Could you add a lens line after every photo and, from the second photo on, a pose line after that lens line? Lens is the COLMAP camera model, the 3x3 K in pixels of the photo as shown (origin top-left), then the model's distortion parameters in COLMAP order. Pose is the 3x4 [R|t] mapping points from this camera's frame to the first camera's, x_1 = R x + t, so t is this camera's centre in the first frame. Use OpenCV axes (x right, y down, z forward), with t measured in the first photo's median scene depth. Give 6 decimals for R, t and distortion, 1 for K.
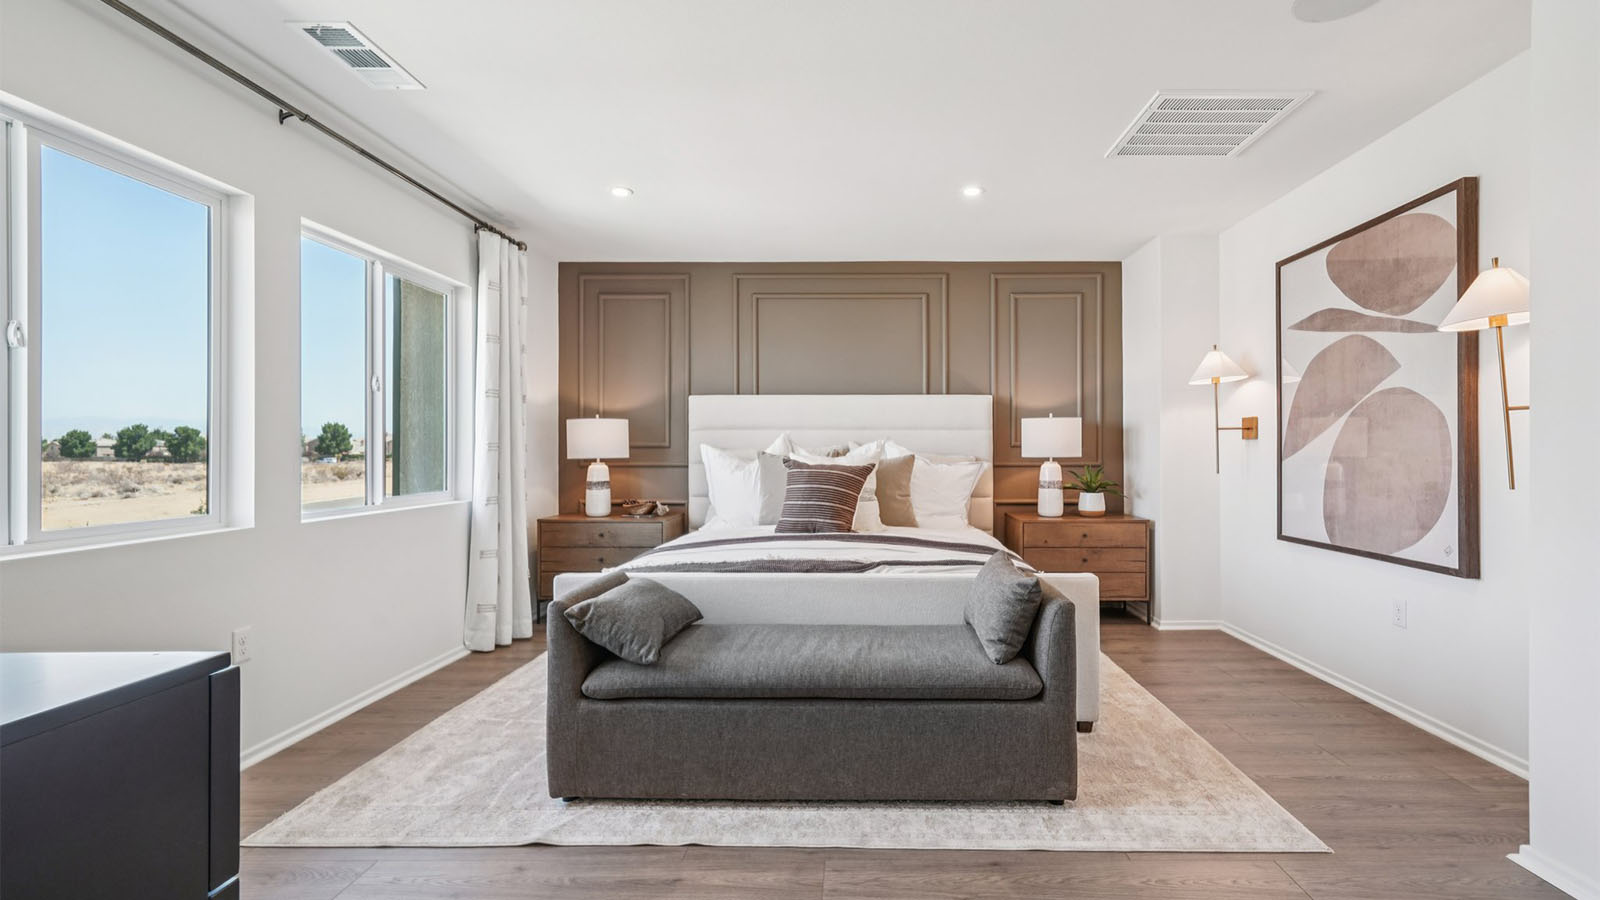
lens RADIAL K [[731.9, 0, 822.1], [0, 731.9, 442.9], [0, 0, 1]] dist [0.000109, 0.000250]
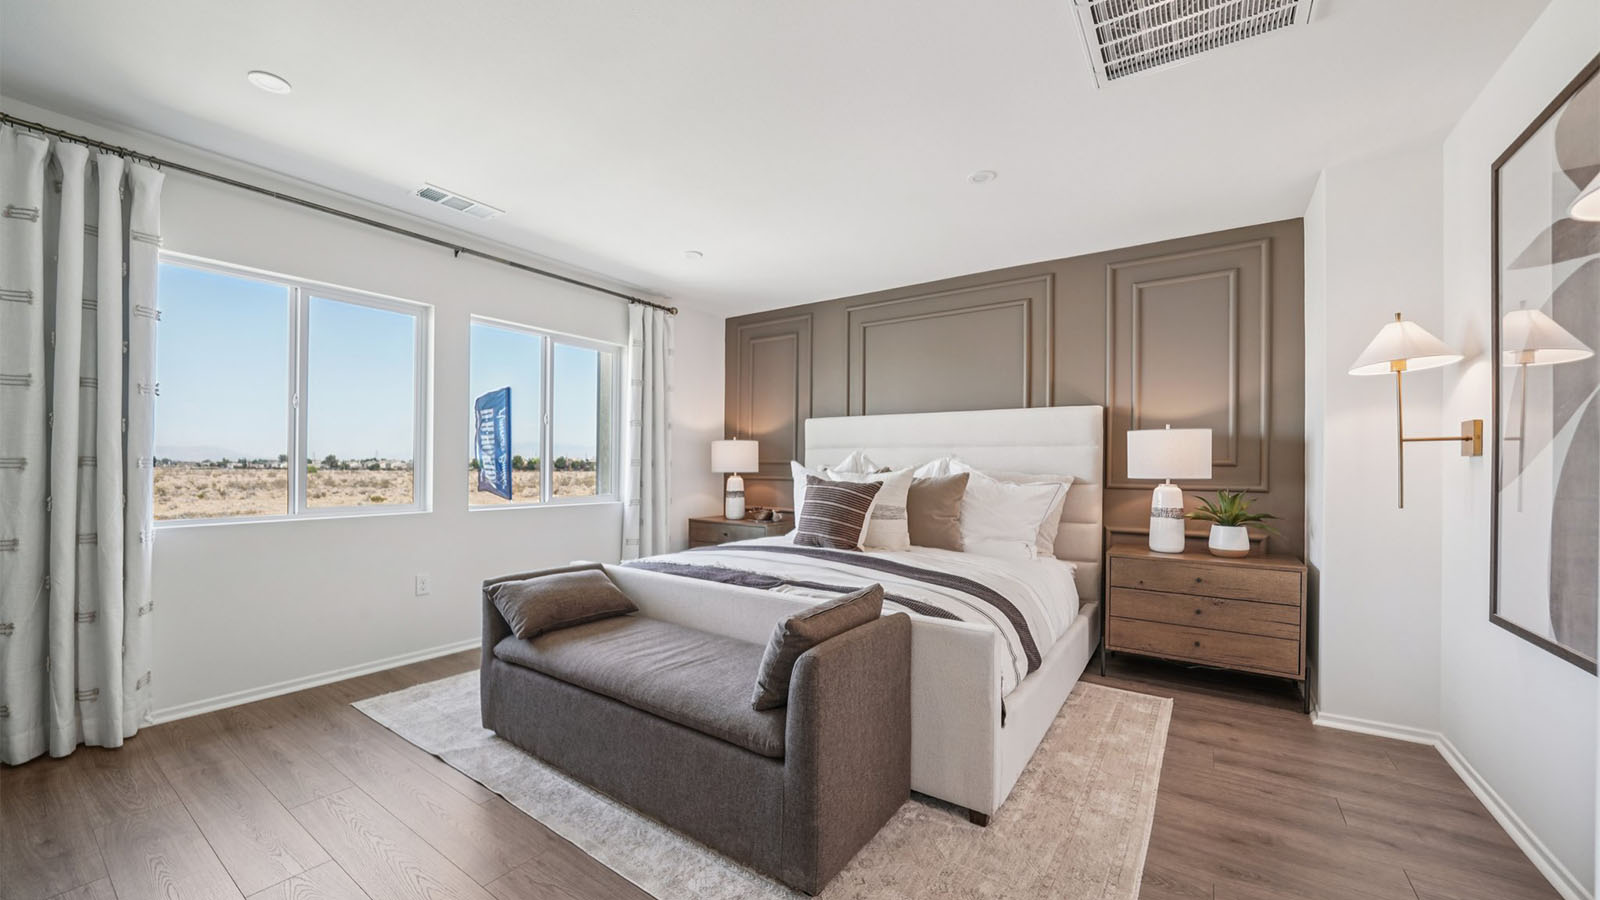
lens RADIAL K [[602.3, 0, 795.6], [0, 602.3, 459.3], [0, 0, 1]] dist [-0.011156, -0.000012]
pose [[0.816484, 0.000678, -0.577367, 0.383270], [-0.002188, 0.999996, -0.001921, 0.000491], [0.577364, 0.002832, 0.816482, 0.236464]]
